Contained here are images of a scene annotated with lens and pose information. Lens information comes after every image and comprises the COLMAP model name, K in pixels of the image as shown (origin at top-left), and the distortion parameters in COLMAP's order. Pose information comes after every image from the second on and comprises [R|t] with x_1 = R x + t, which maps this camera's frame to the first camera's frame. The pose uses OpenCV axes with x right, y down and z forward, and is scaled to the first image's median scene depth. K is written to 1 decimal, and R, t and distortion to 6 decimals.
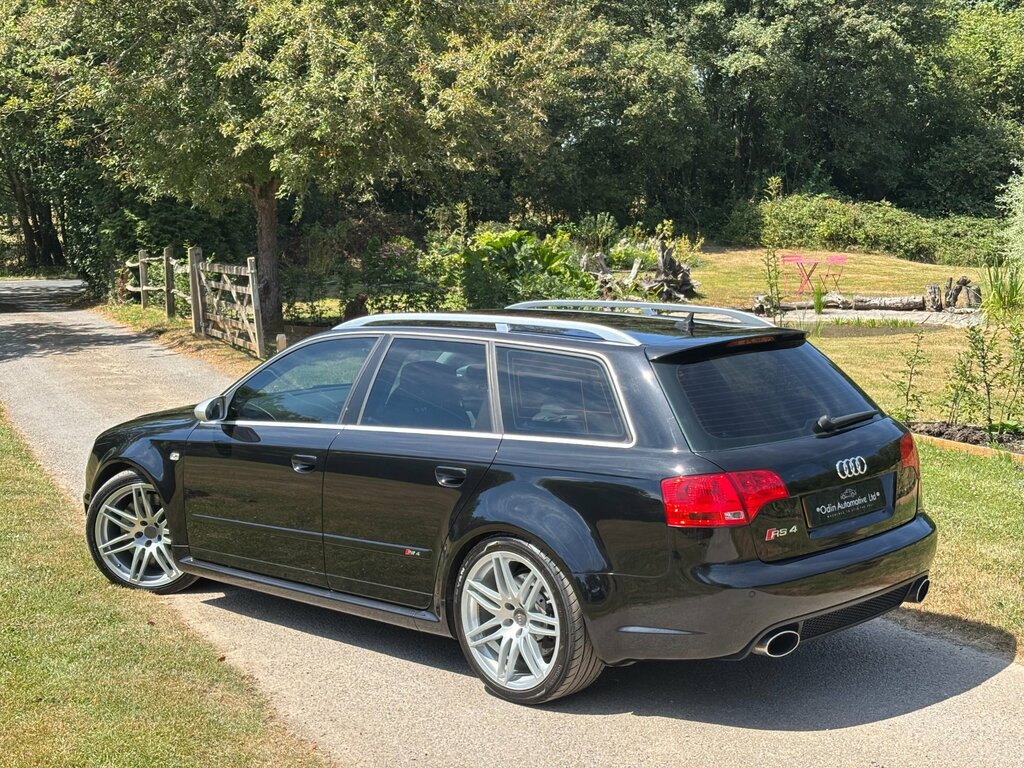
lens RADIAL K [[1543.9, 0, 499.3], [0, 1543.9, 392.5], [0, 0, 1]] dist [0.256912, -1.036068]
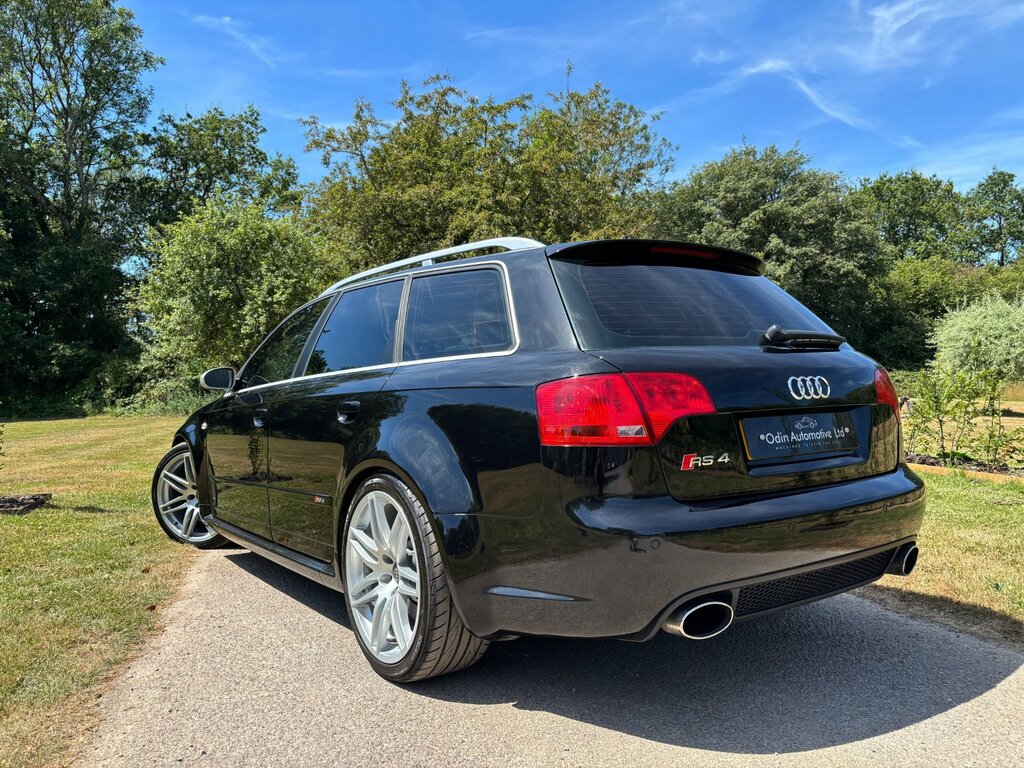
lens RADIAL K [[780.8, 0, 512.0], [0, 780.8, 384.0], [0, 0, 1]] dist [0.020390, -0.003200]
pose [[0.985312, -0.000489, -0.170762, 0.047932], [-0.019648, 0.993030, -0.116214, 0.030389], [0.169629, 0.117863, 0.978435, 0.194556]]
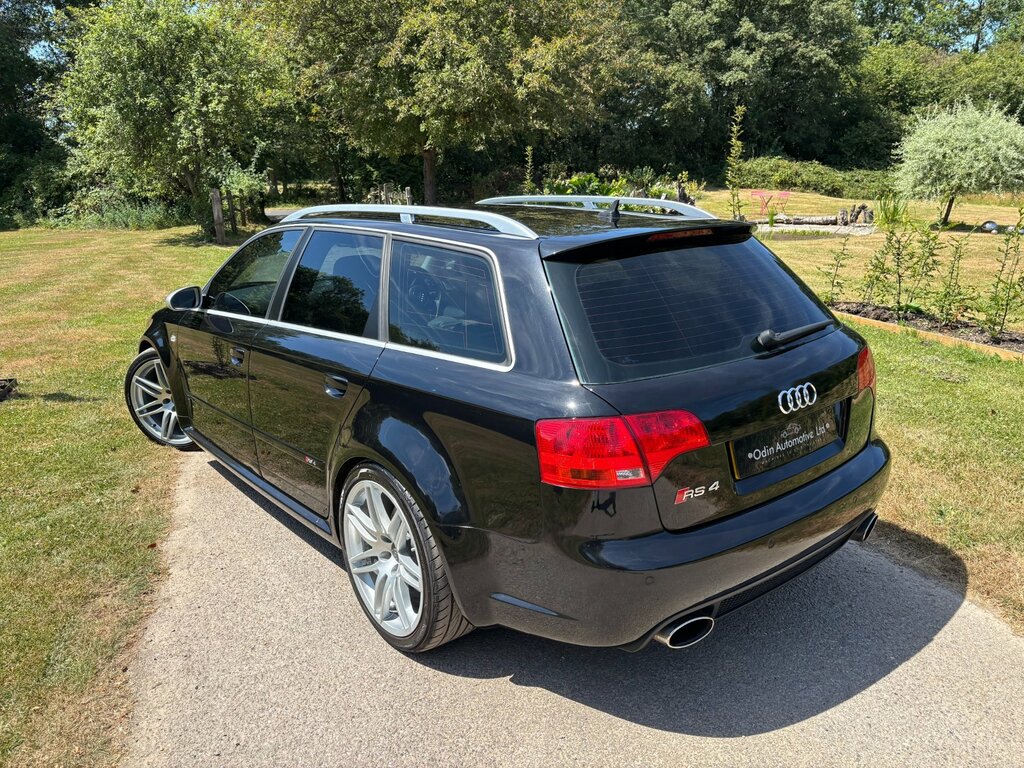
lens RADIAL K [[781.9, 0, 503.8], [0, 781.9, 387.4], [0, 0, 1]] dist [0.005075, 0.040934]
pose [[0.992601, 0.028668, -0.117985, 0.040707], [-0.010745, 0.988655, 0.149822, -0.004830], [0.120942, -0.147446, 0.981648, 0.193544]]
